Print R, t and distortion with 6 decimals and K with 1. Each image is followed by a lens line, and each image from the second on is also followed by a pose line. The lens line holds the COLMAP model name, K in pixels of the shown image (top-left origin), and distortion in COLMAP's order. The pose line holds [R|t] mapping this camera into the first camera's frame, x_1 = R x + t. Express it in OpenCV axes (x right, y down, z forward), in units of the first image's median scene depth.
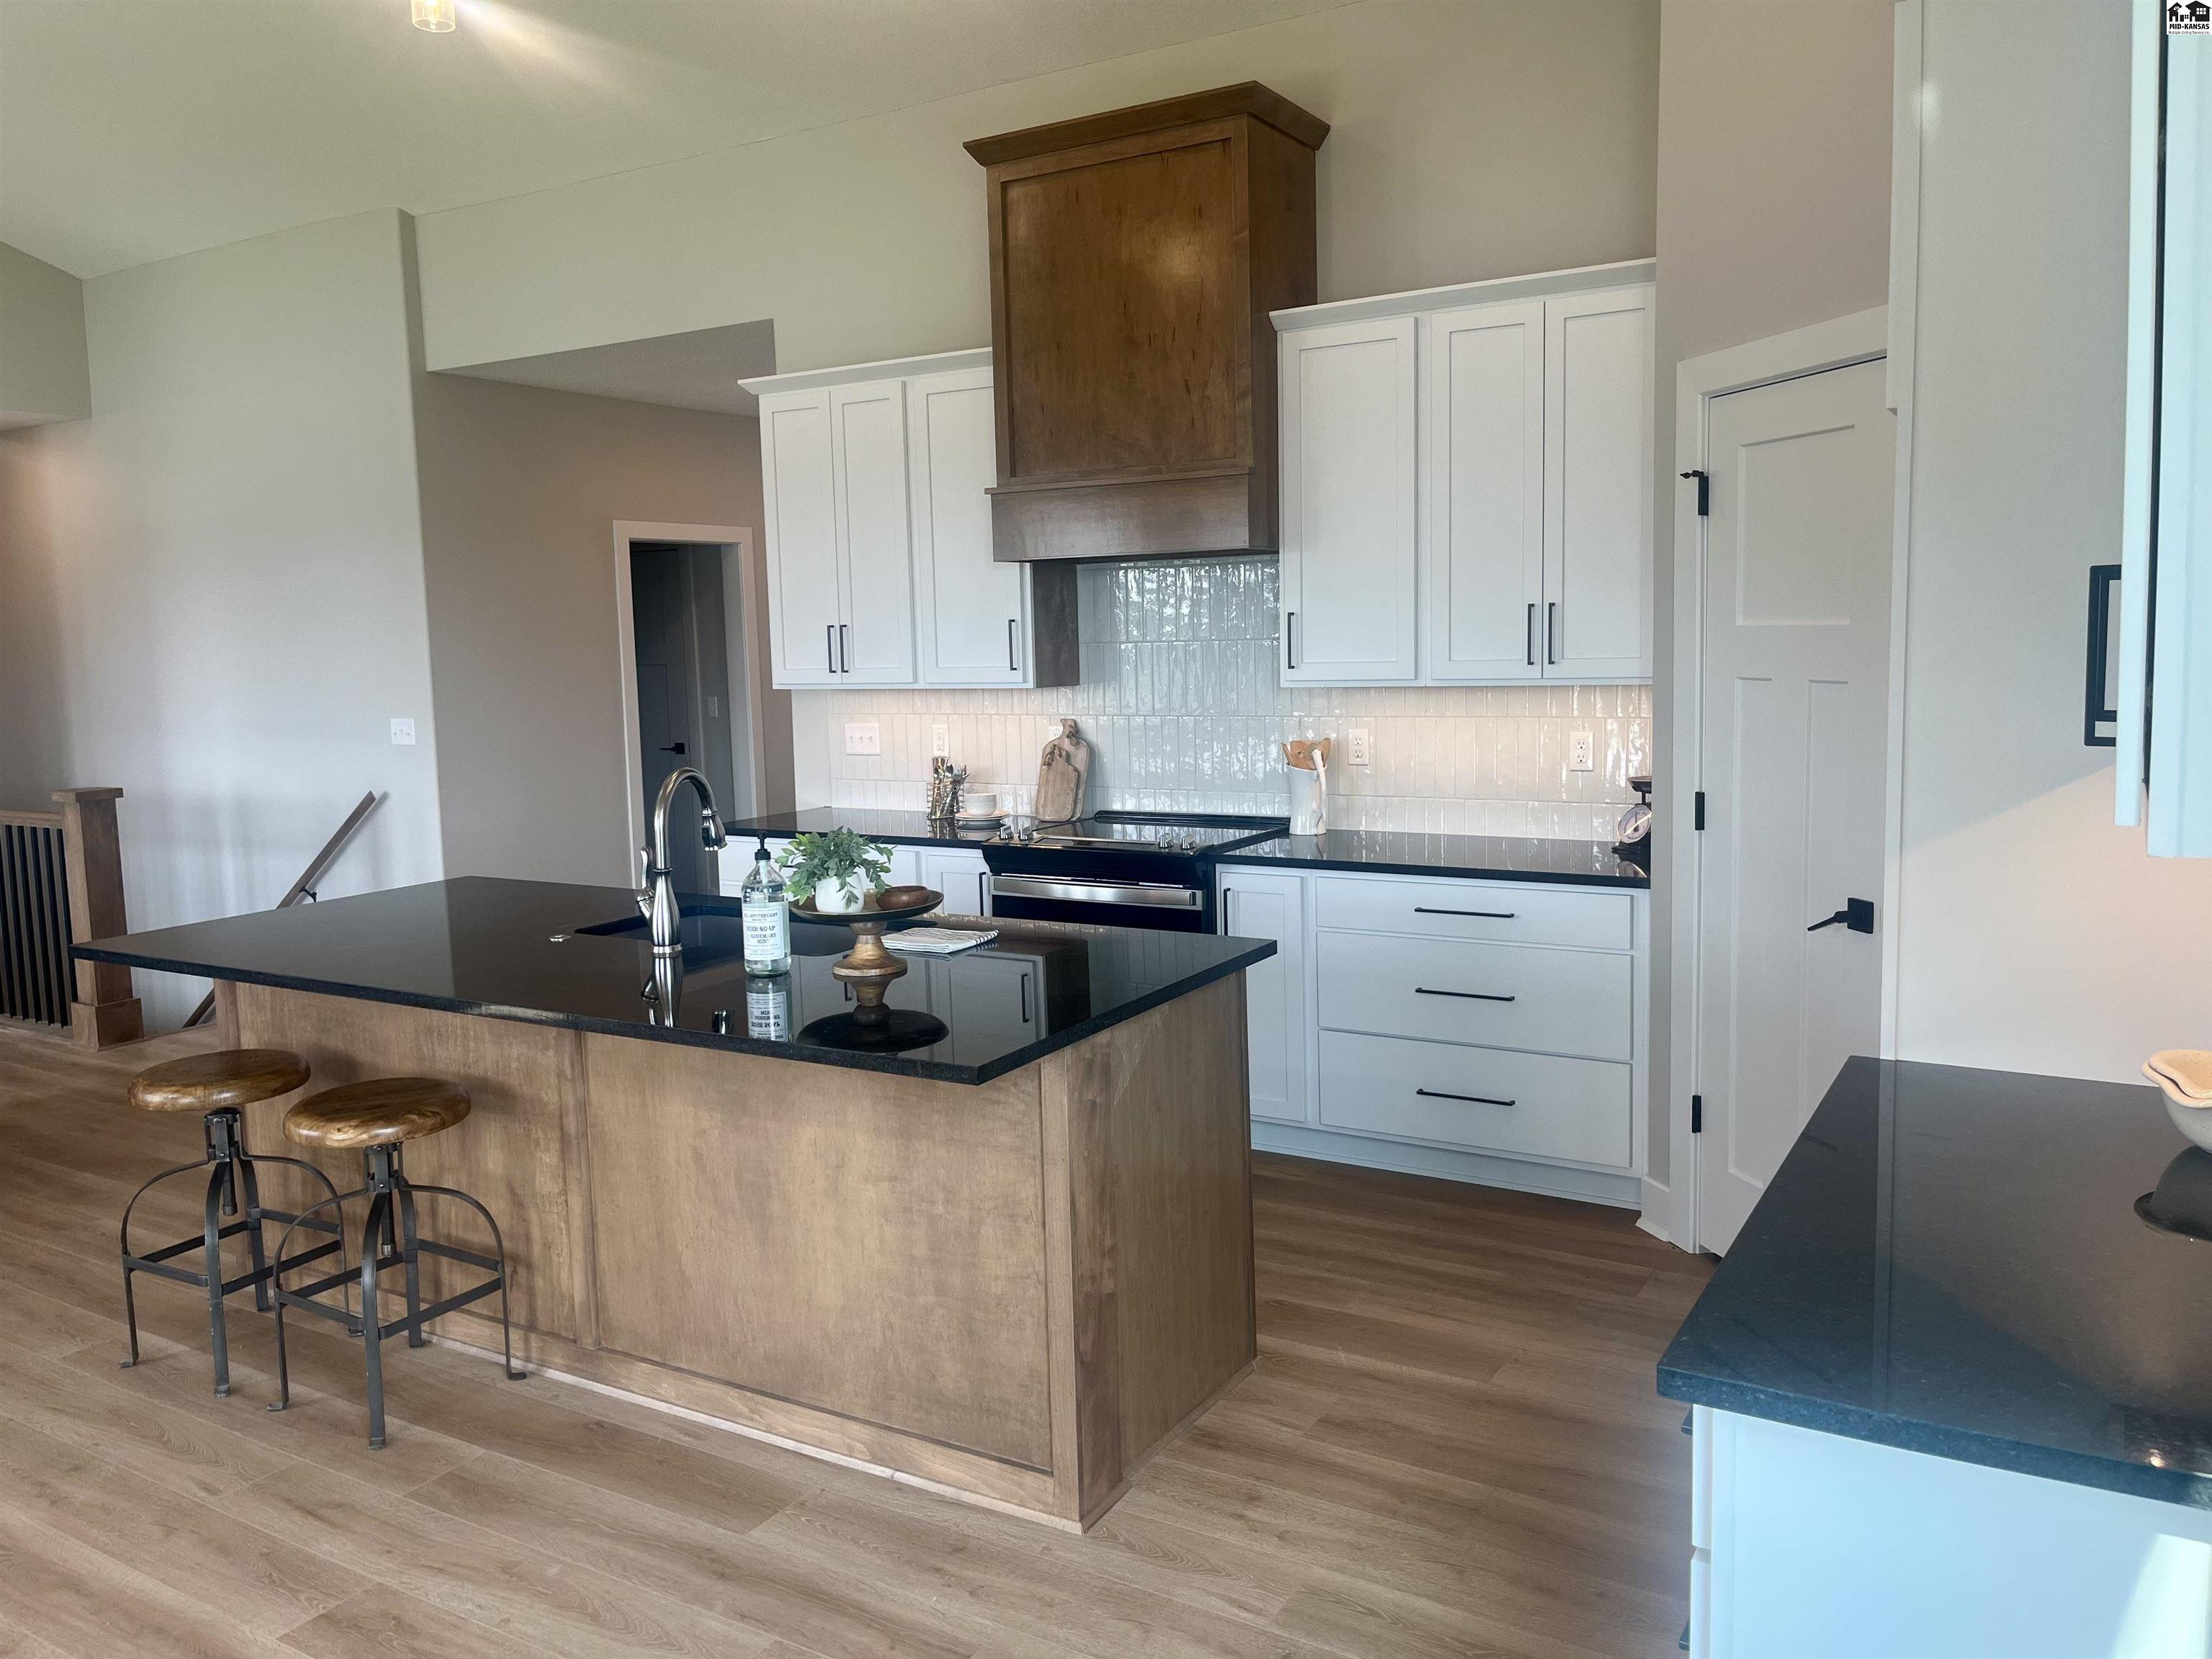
lens RADIAL K [[1663.4, 0, 1106.0], [0, 1663.4, 829.5], [0, 0, 1]] dist [0.011537, 0.002786]
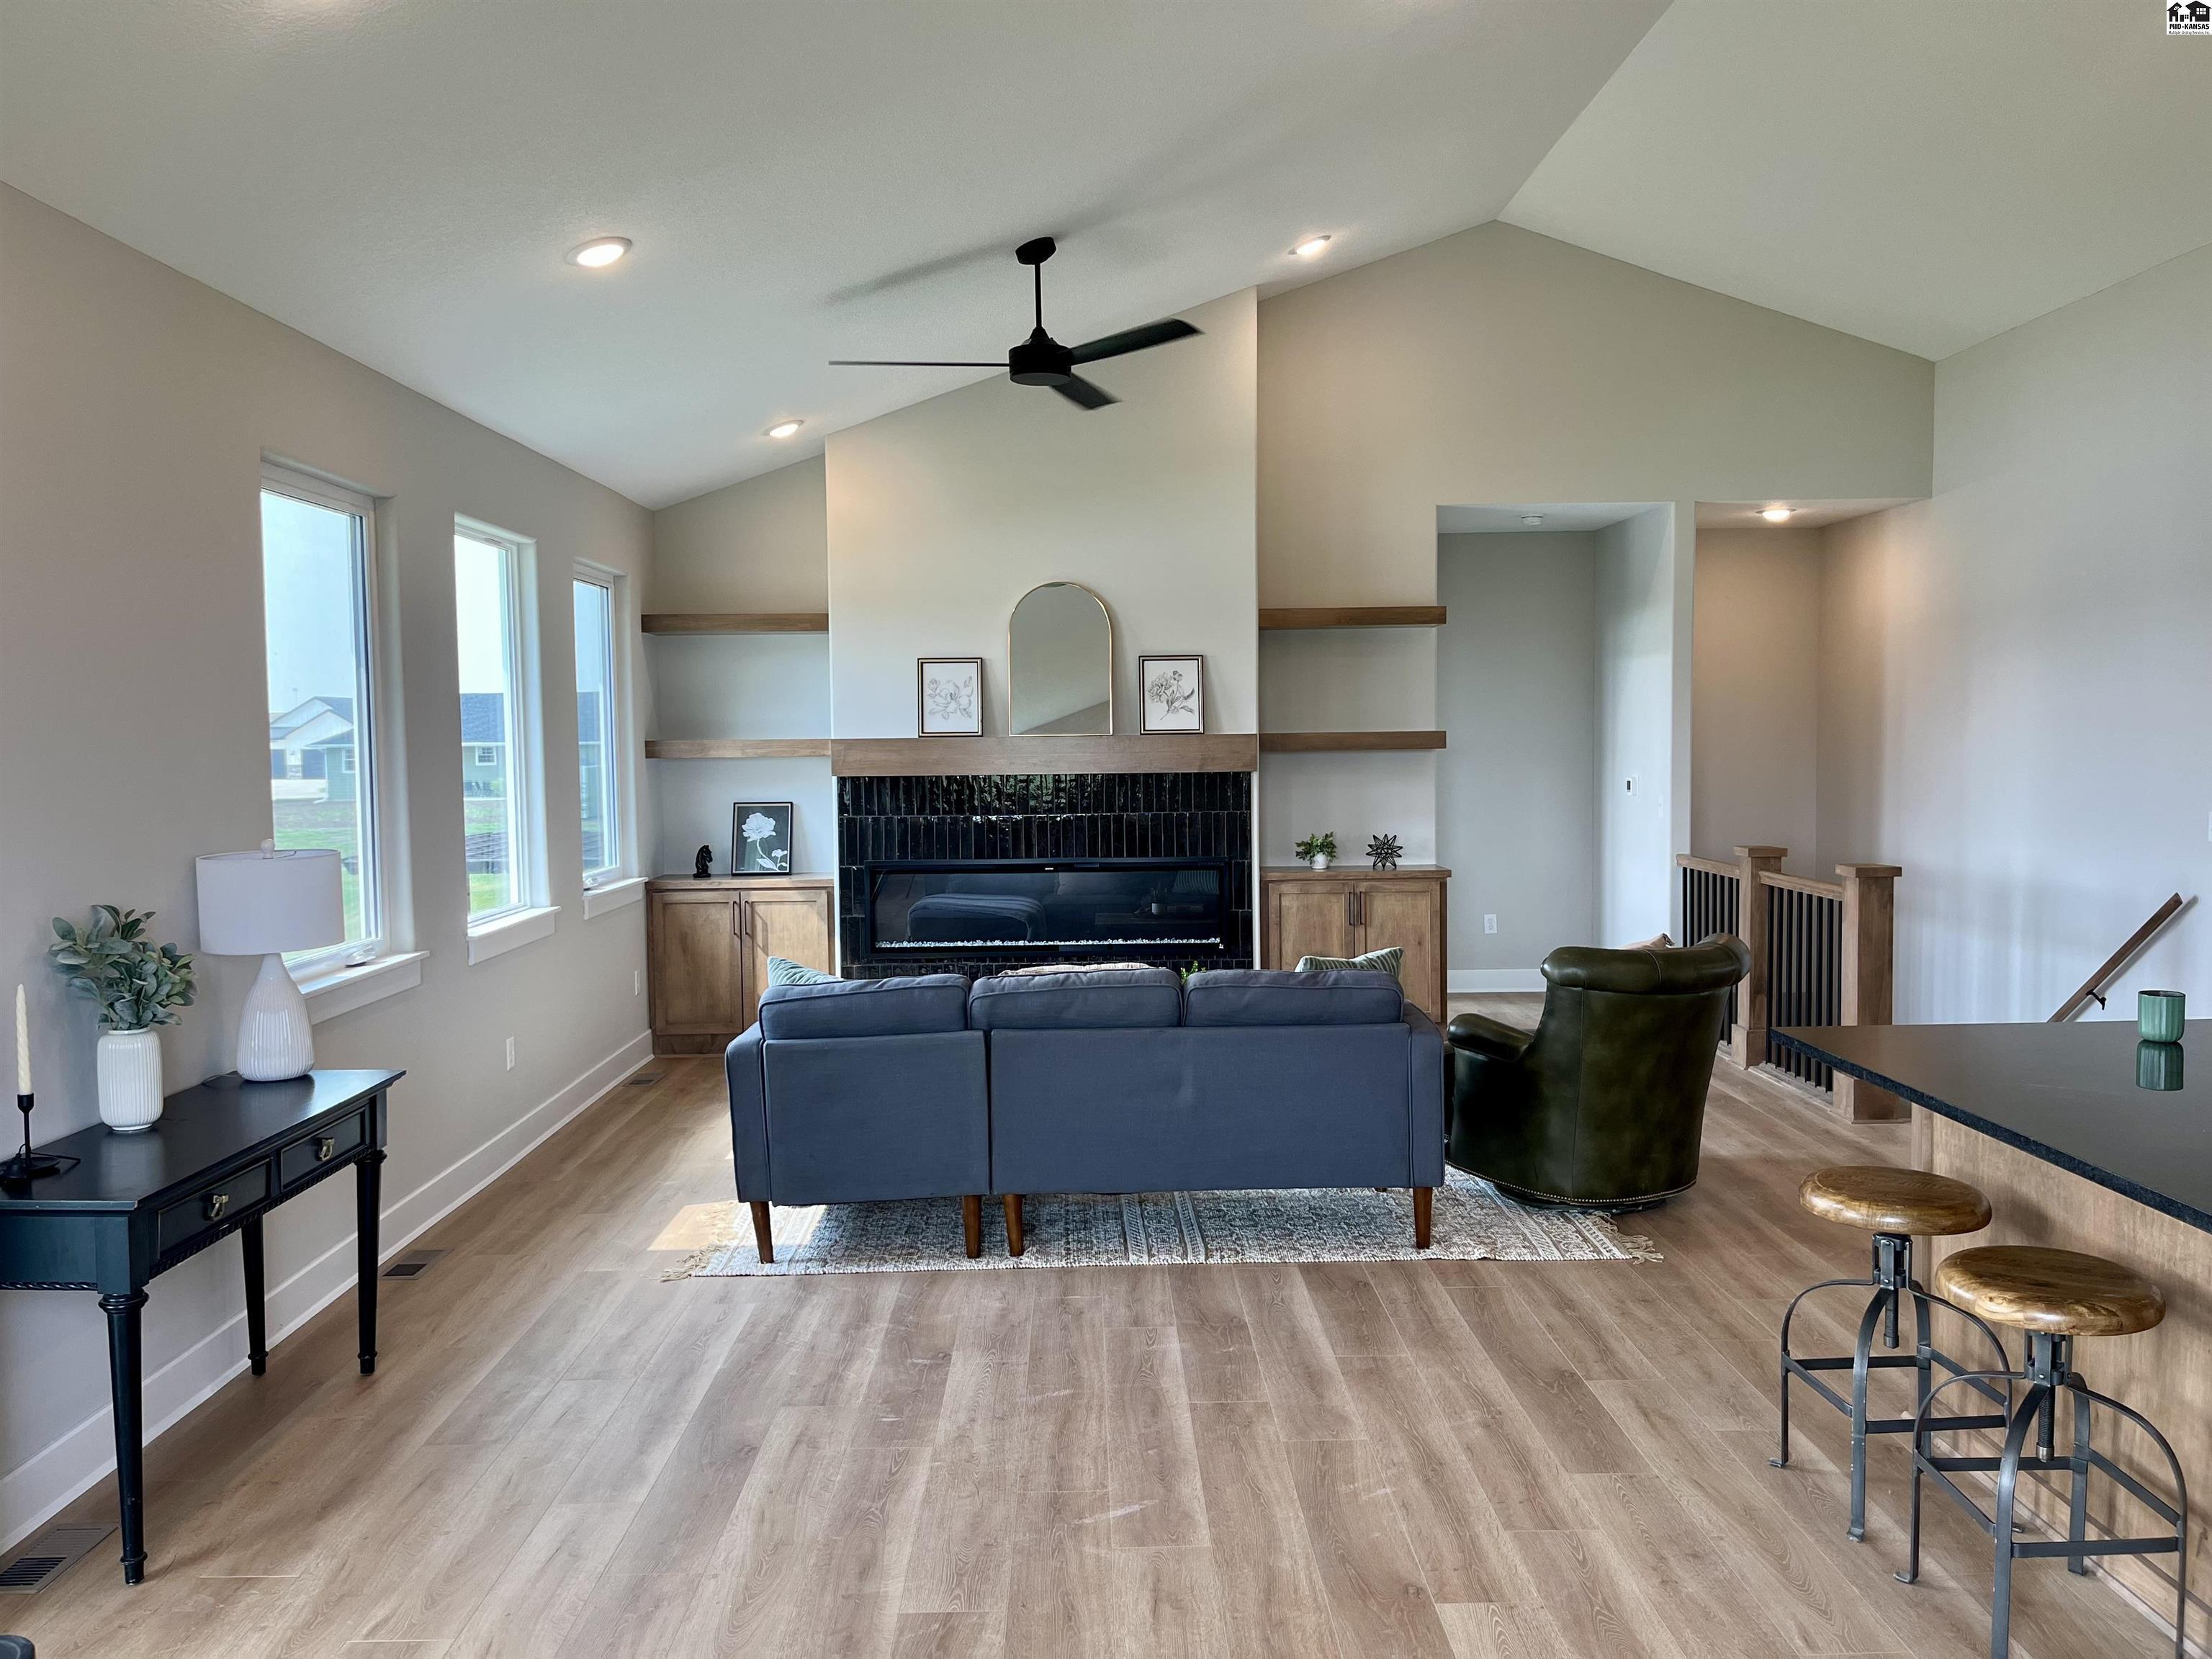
lens RADIAL K [[1676.0, 0, 1106.0], [0, 1676.0, 829.5], [0, 0, 1]] dist [0.103148, -0.140453]
pose [[0.533290, 0.069931, -0.843037, 0.022997], [-0.105608, 0.994284, 0.015672, -0.025000], [0.839314, 0.080674, 0.537628, 0.108418]]
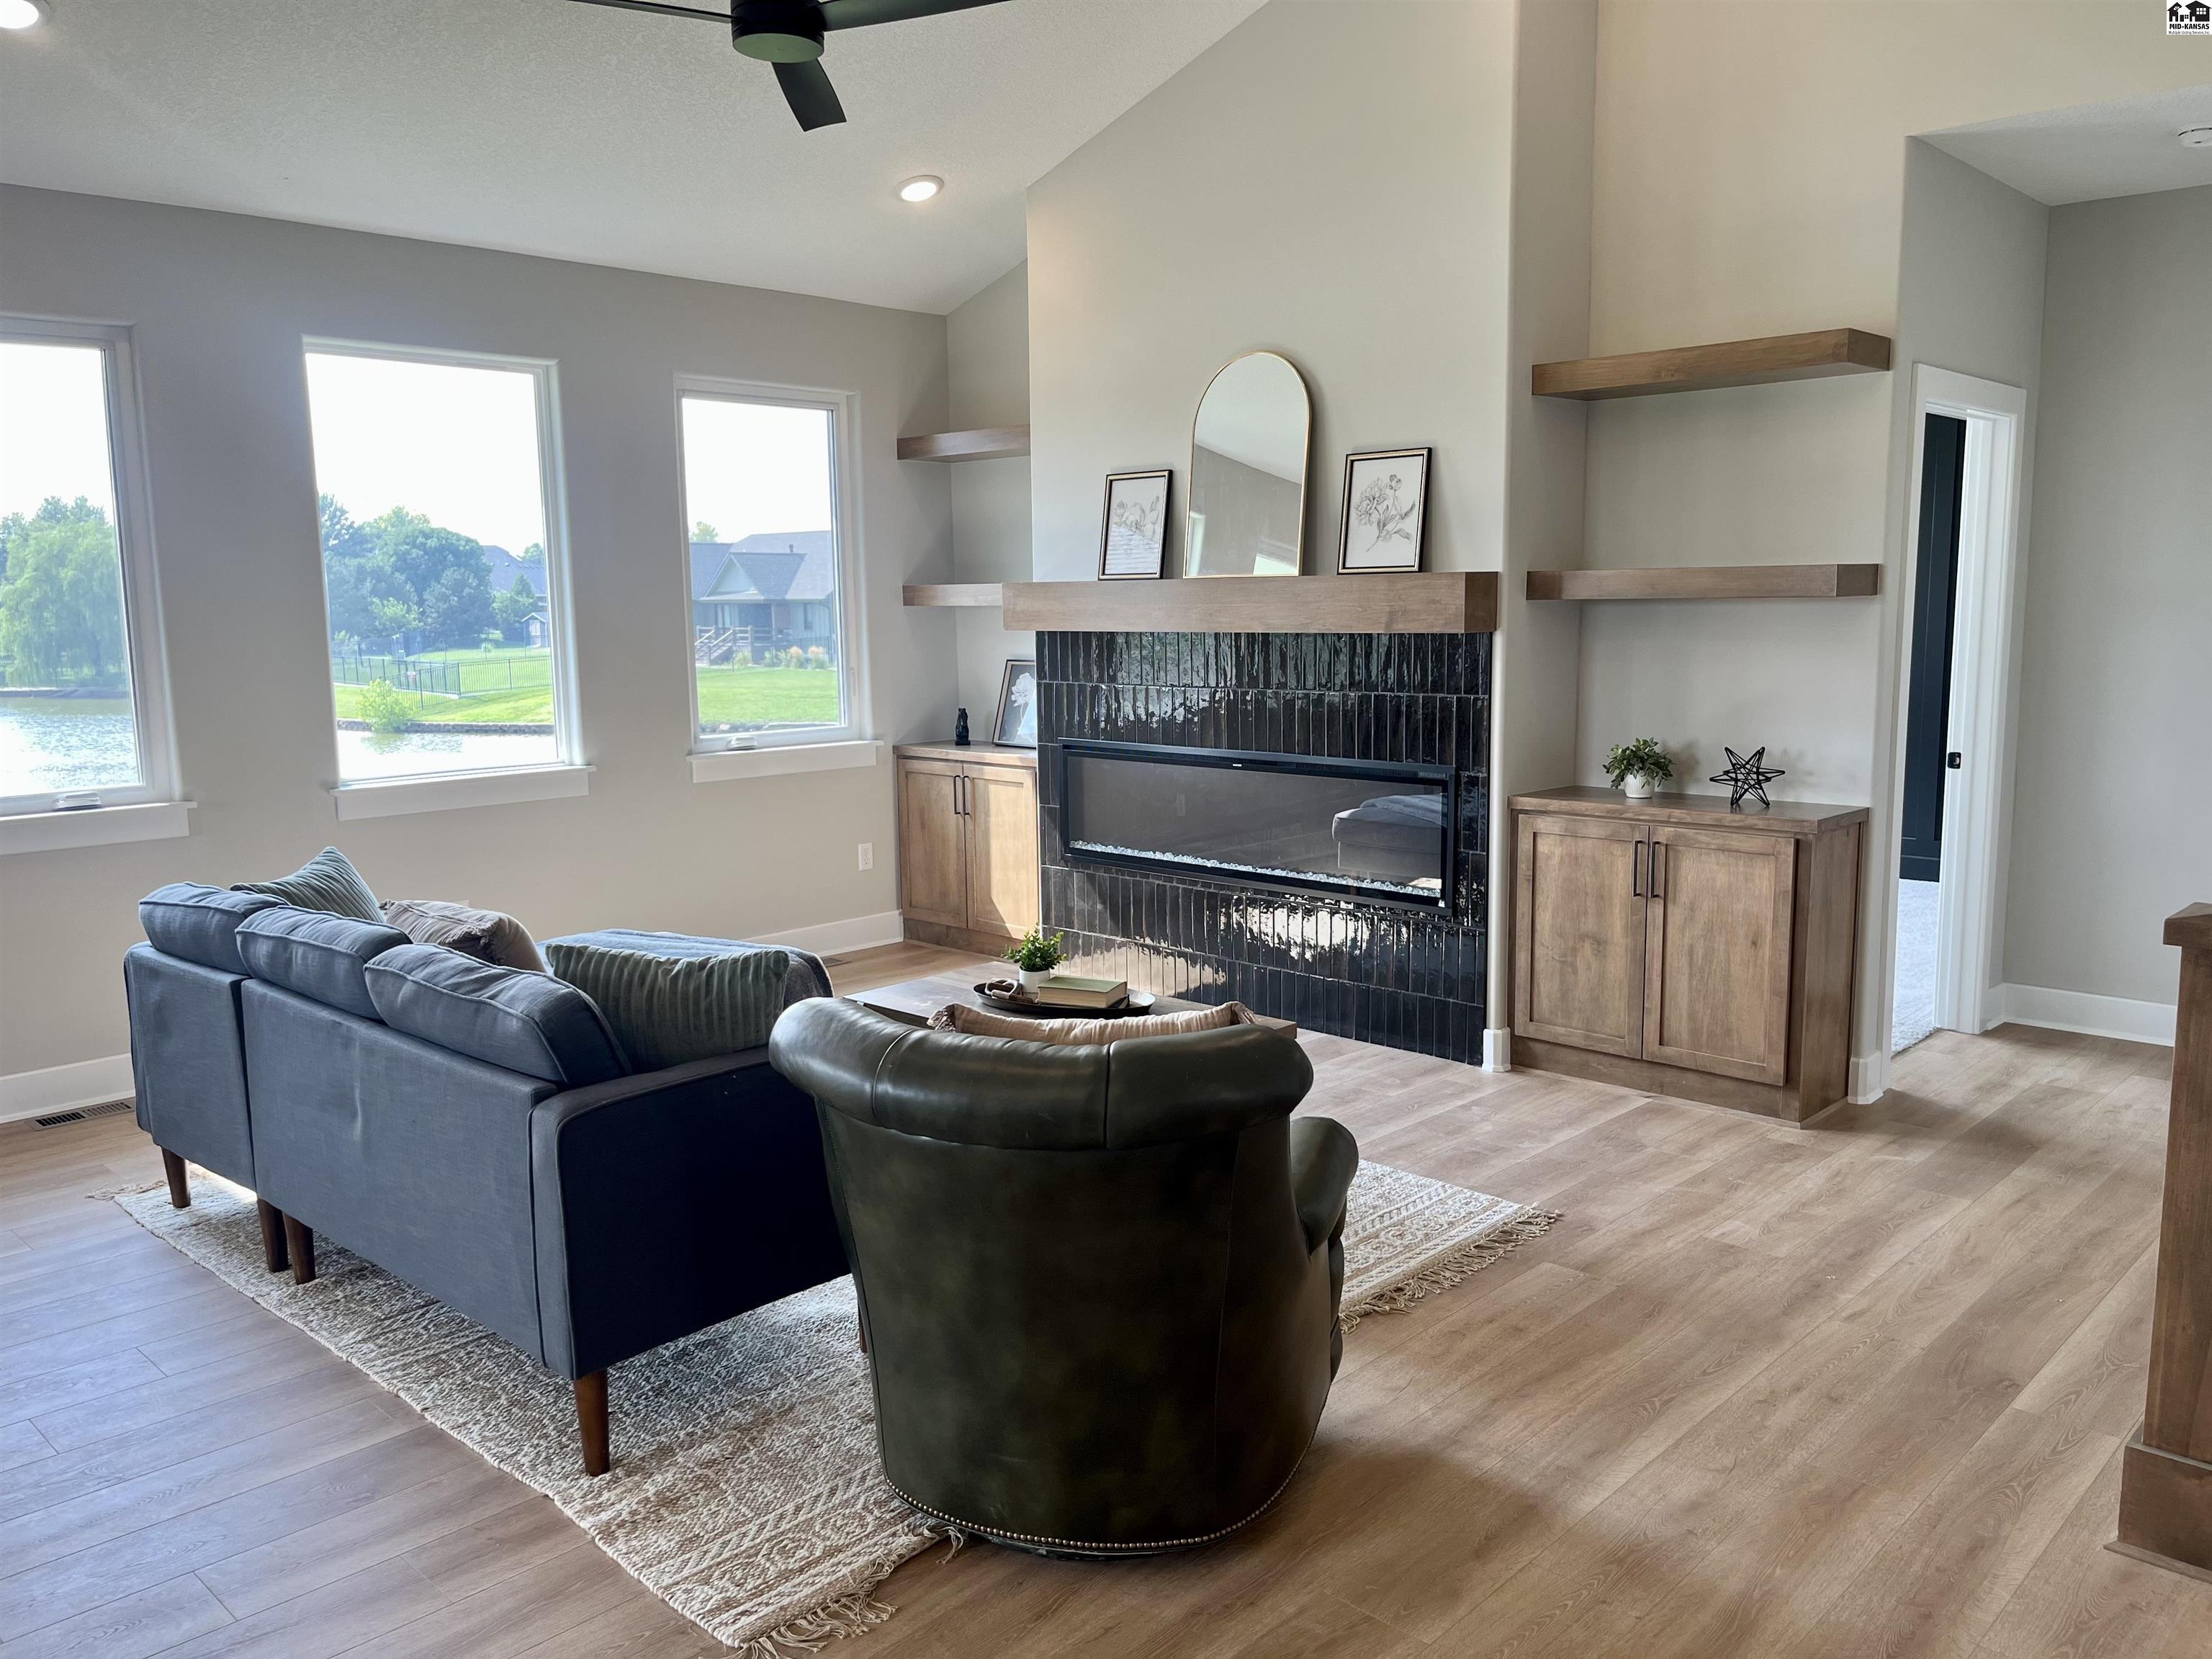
lens RADIAL K [[1672.2, 0, 1106.0], [0, 1672.2, 829.5], [0, 0, 1]] dist [0.006849, -0.001755]
pose [[-0.217270, 0.165776, -0.961931, -0.367964], [-0.099998, 0.976508, 0.190874, -0.177742], [0.970976, 0.137662, -0.195589, 1.608891]]
